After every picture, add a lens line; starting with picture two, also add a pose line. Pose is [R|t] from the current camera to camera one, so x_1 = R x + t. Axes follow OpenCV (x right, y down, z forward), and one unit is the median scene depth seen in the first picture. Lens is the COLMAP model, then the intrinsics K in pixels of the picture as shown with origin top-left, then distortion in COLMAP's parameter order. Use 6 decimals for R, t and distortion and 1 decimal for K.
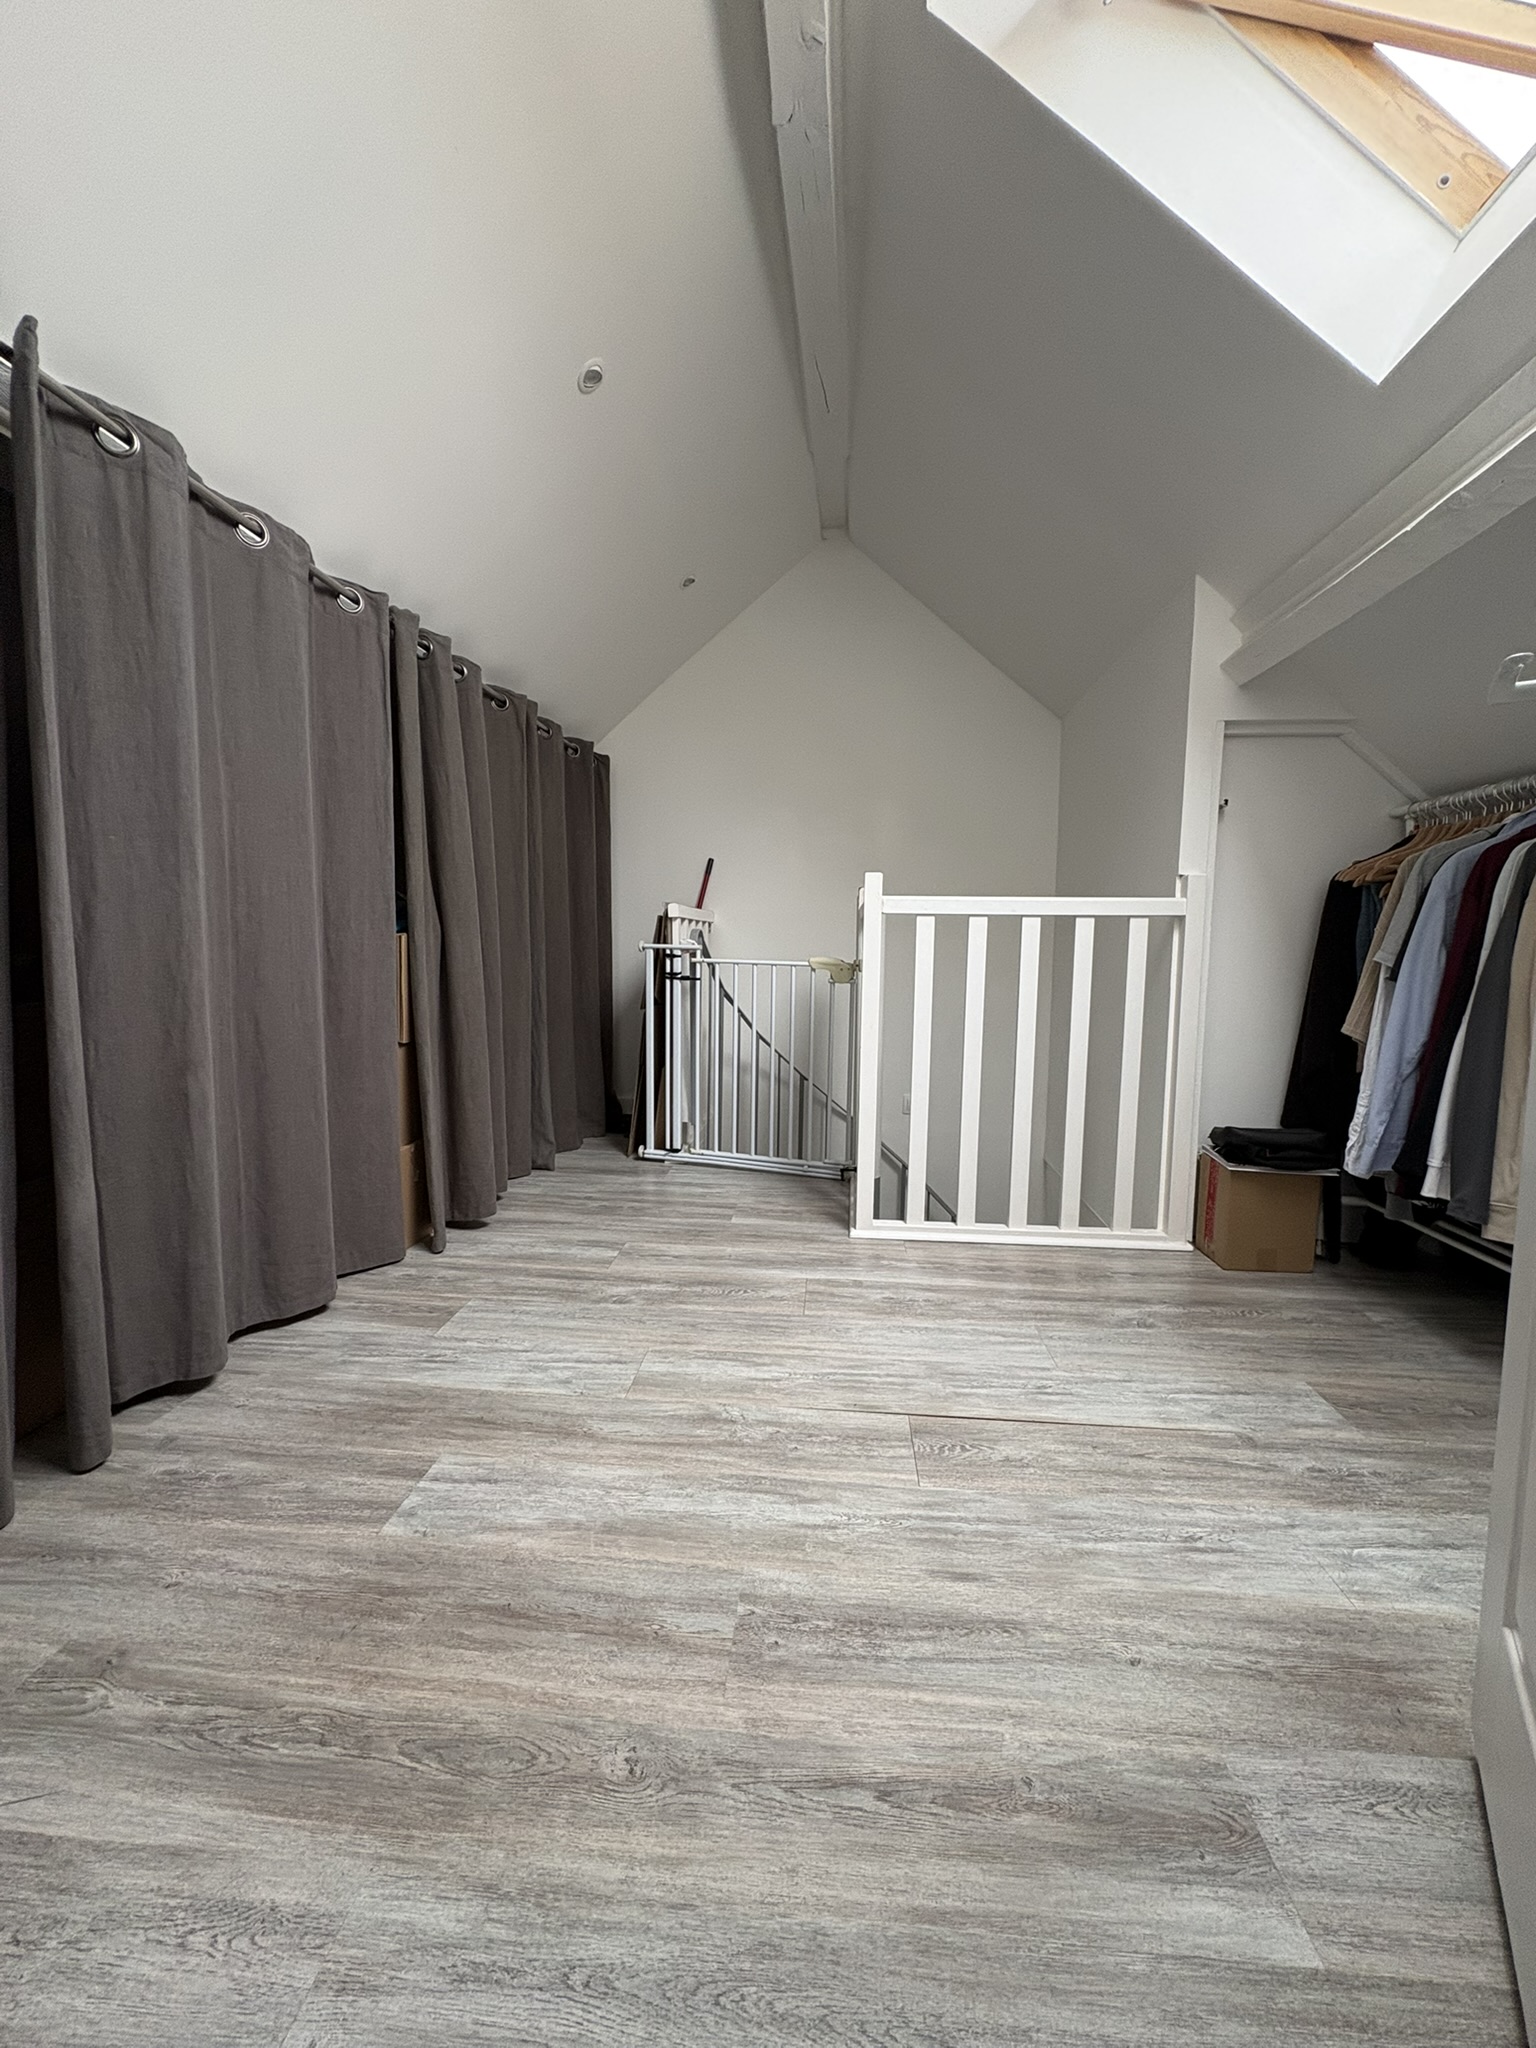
lens RADIAL K [[812.2, 0, 766.5], [0, 812.2, 1026.0], [0, 0, 1]] dist [0.001020, -0.000054]
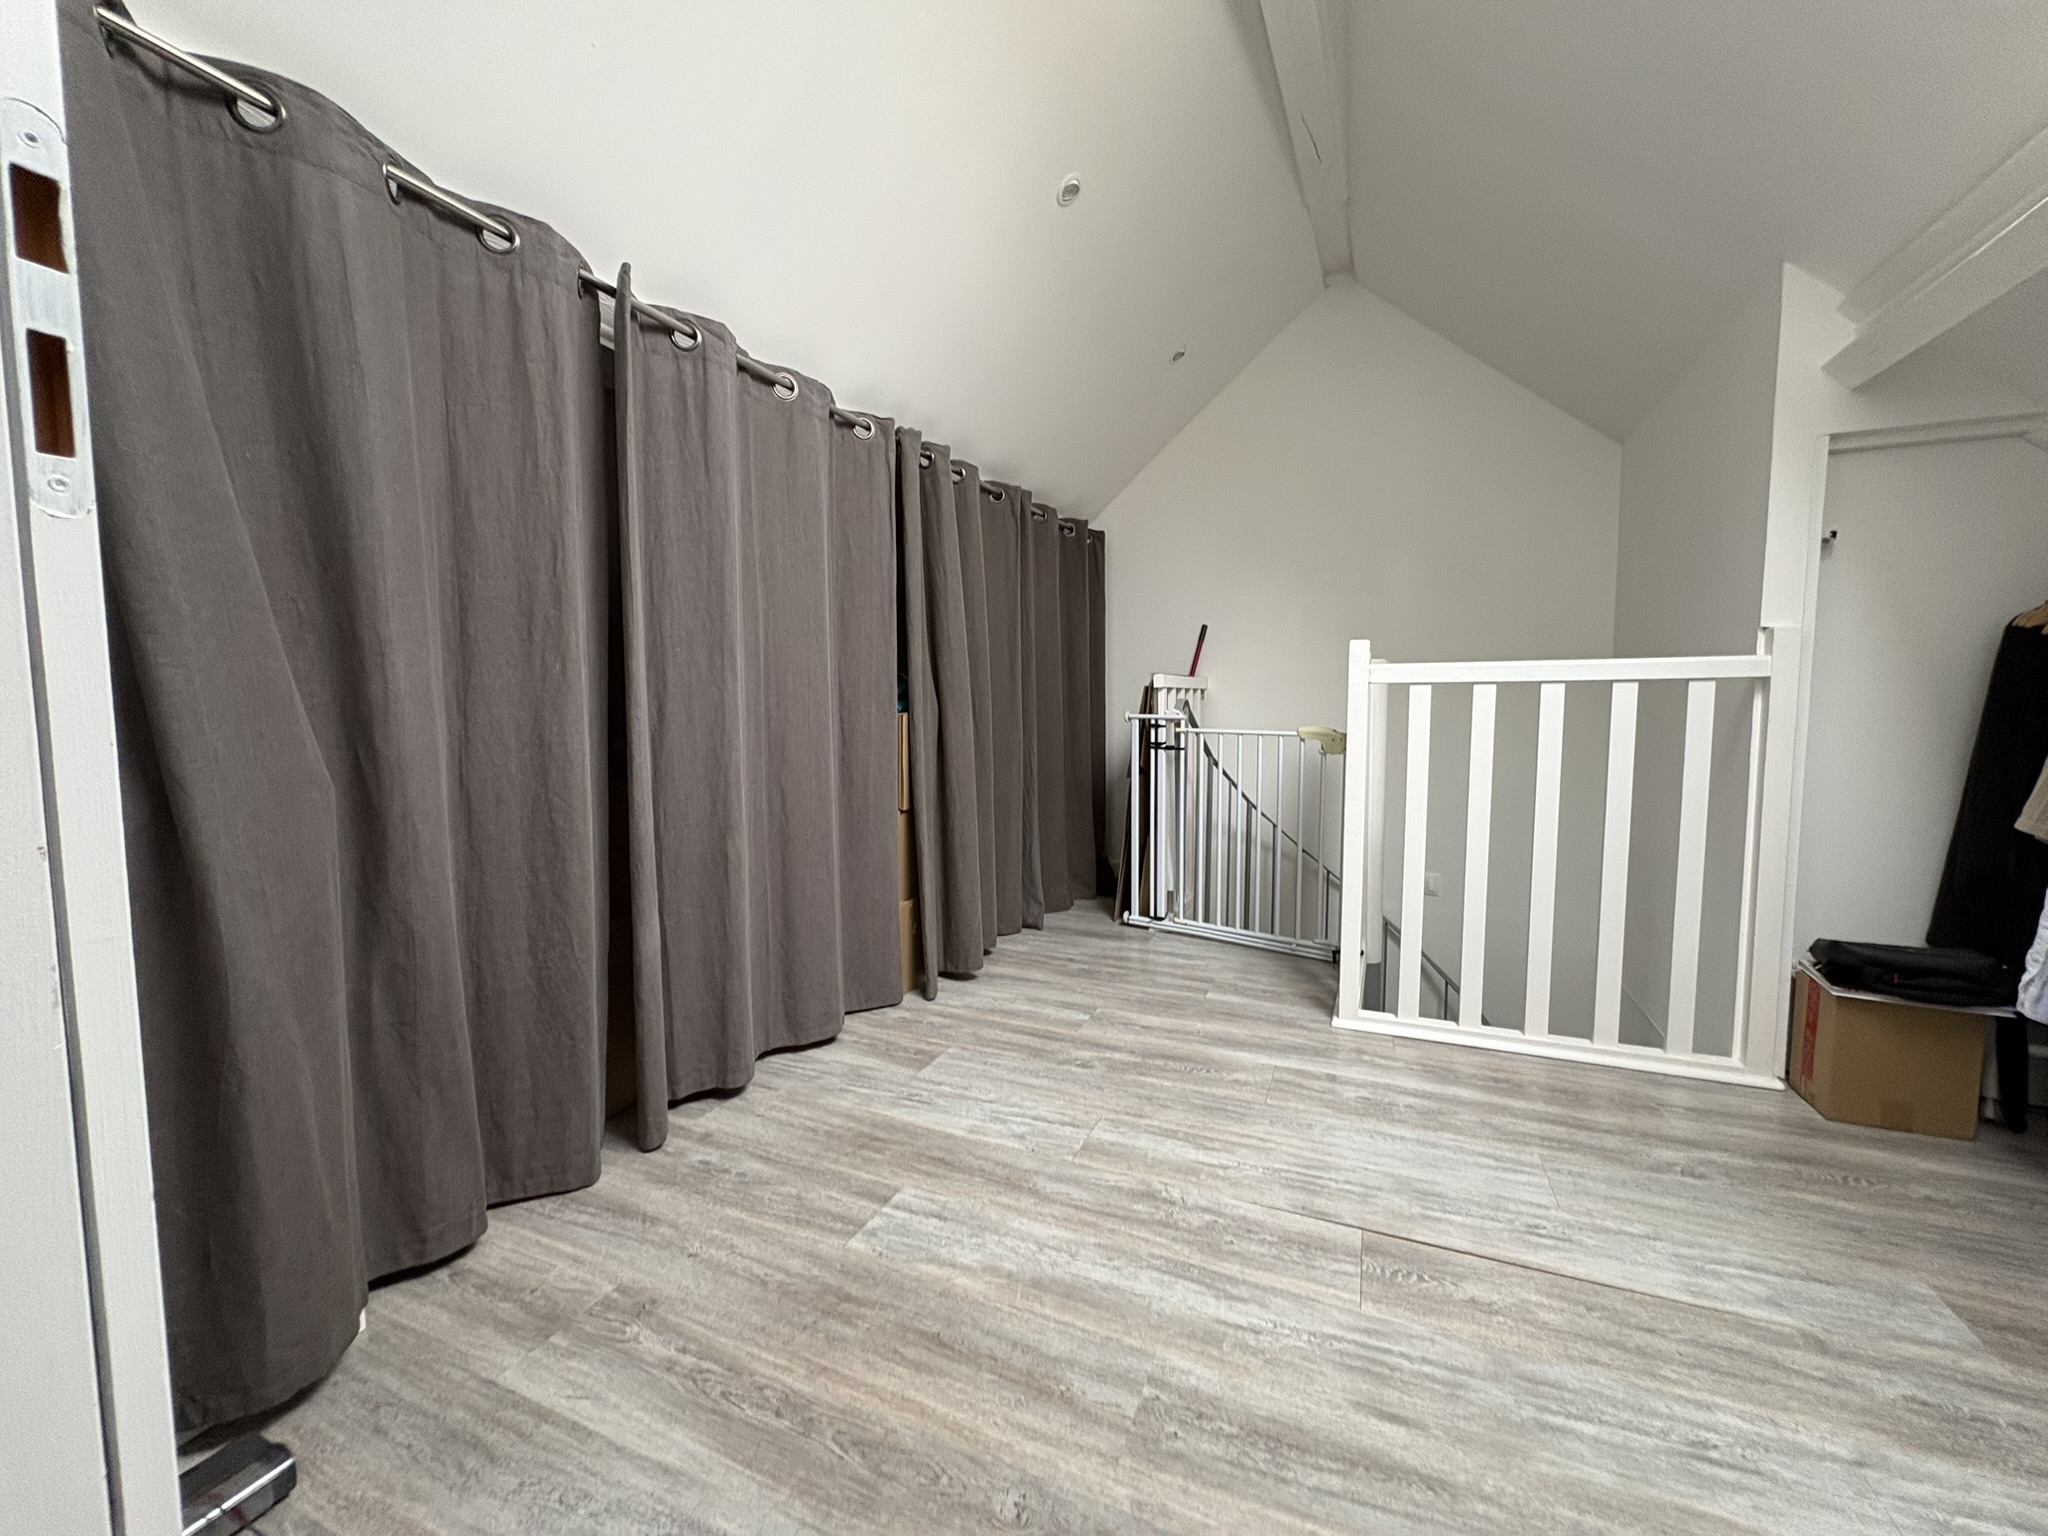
lens RADIAL K [[812.2, 0, 1024.0], [0, 812.2, 768.0], [0, 0, 1]] dist [0.001020, -0.000054]
pose [[0.947230, 0.008504, -0.320442, 0.102888], [-0.013890, 0.999798, -0.014527, -0.033313], [0.320254, 0.018212, 0.947157, -0.020078]]
